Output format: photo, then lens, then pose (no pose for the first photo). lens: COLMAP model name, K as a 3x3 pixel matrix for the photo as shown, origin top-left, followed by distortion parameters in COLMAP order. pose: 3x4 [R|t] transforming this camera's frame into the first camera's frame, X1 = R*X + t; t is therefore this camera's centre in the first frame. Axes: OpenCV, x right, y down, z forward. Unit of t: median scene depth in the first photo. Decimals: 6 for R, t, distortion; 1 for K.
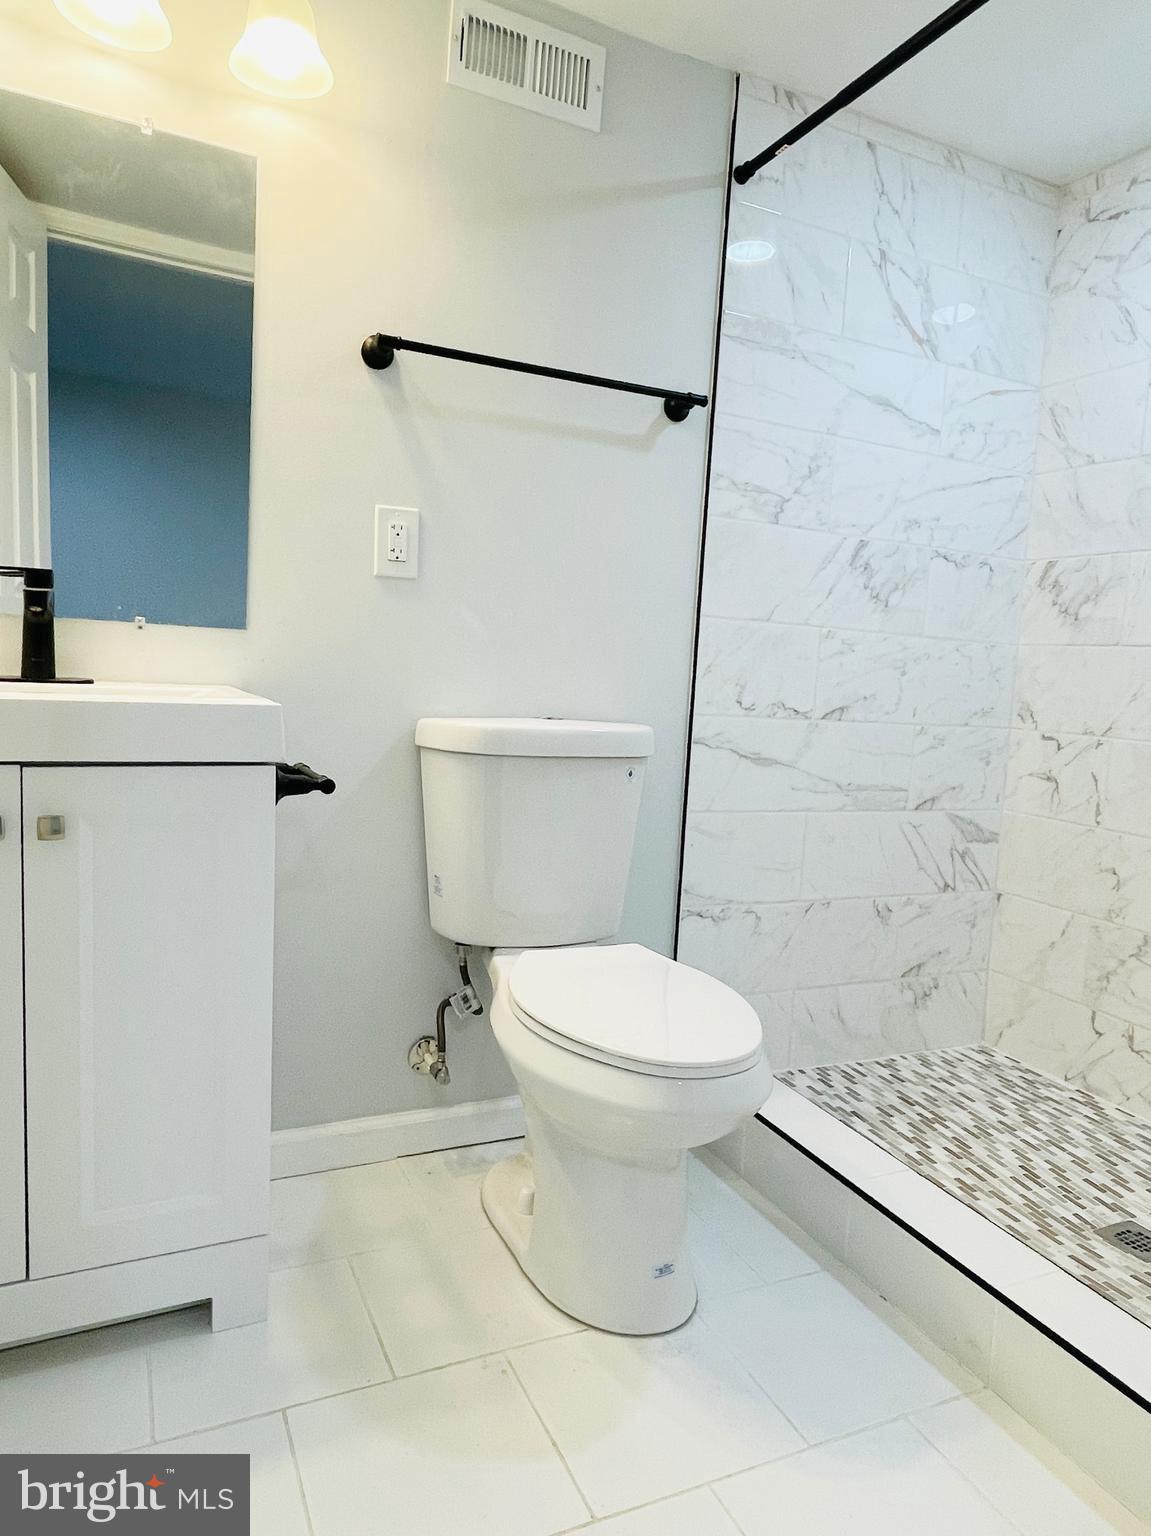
lens RADIAL K [[998.0, 0, 578.2], [0, 998.0, 763.8], [0, 0, 1]] dist [-0.000403, -0.001899]
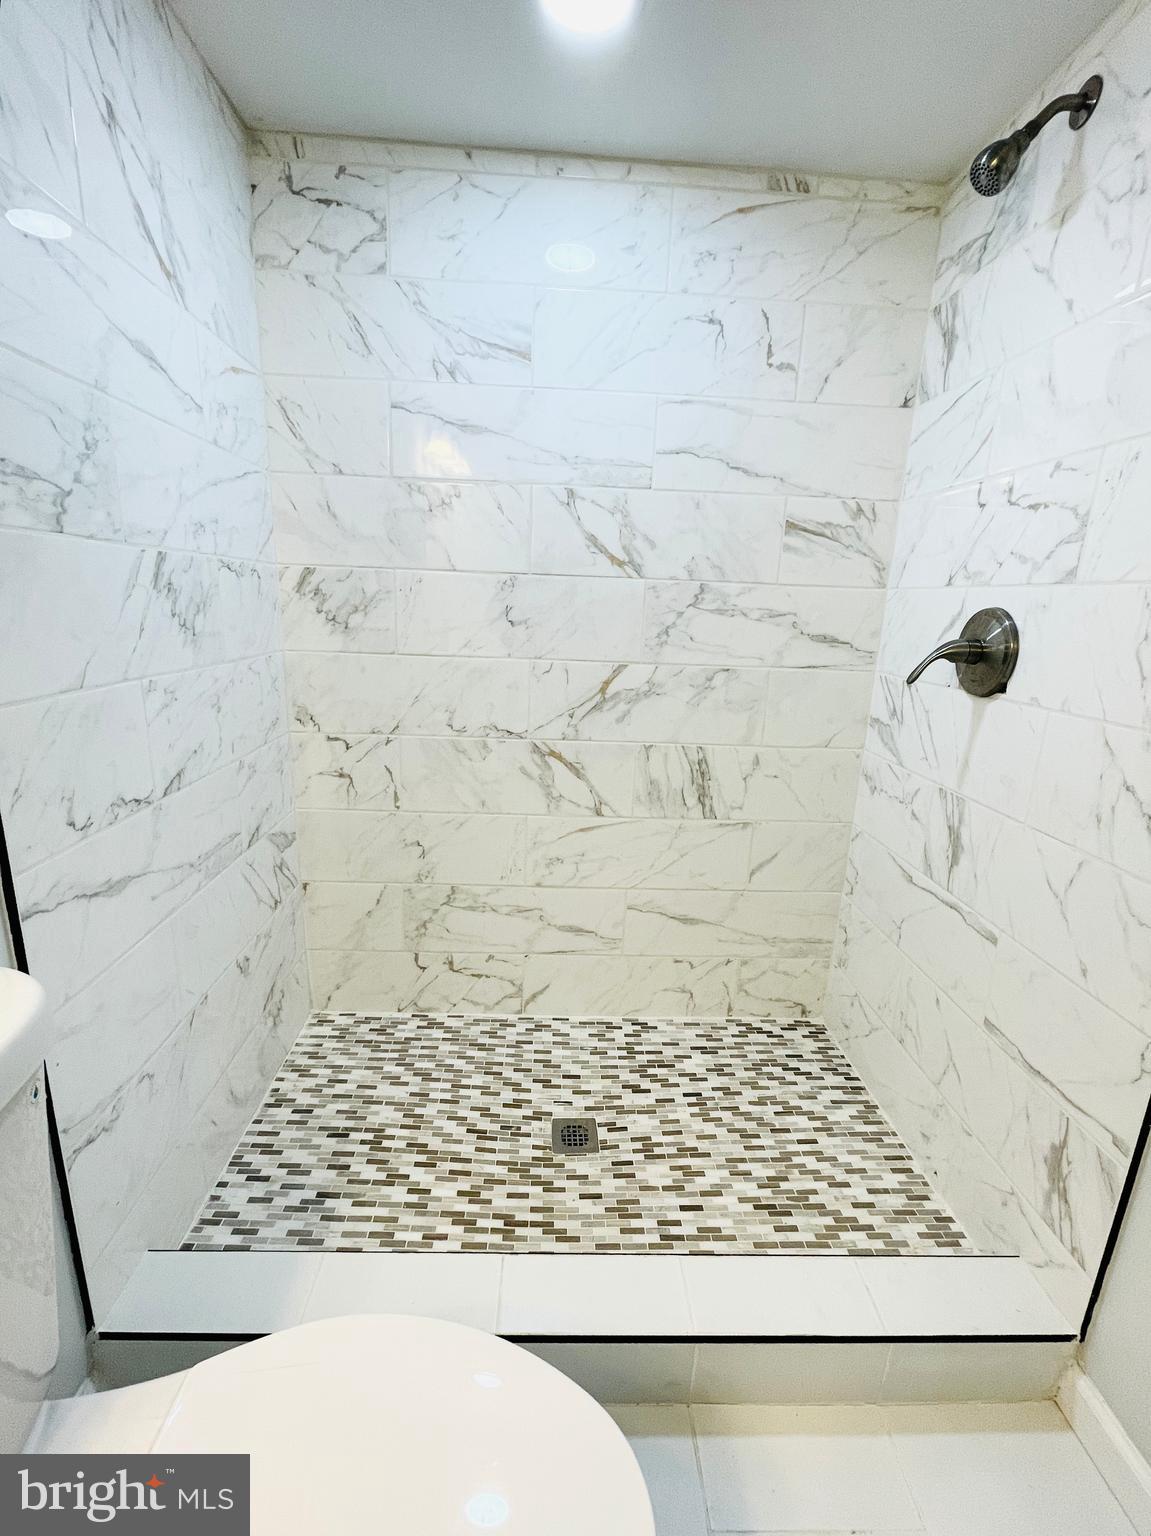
lens RADIAL K [[670.9, 0, 566.5], [0, 670.9, 764.0], [0, 0, 1]] dist [-0.002021, -0.000185]
pose [[0.394109, -0.262084, 0.880903, -0.078472], [0.075966, 0.964488, 0.252966, -0.175774], [-0.915919, -0.032777, 0.400023, 0.519041]]
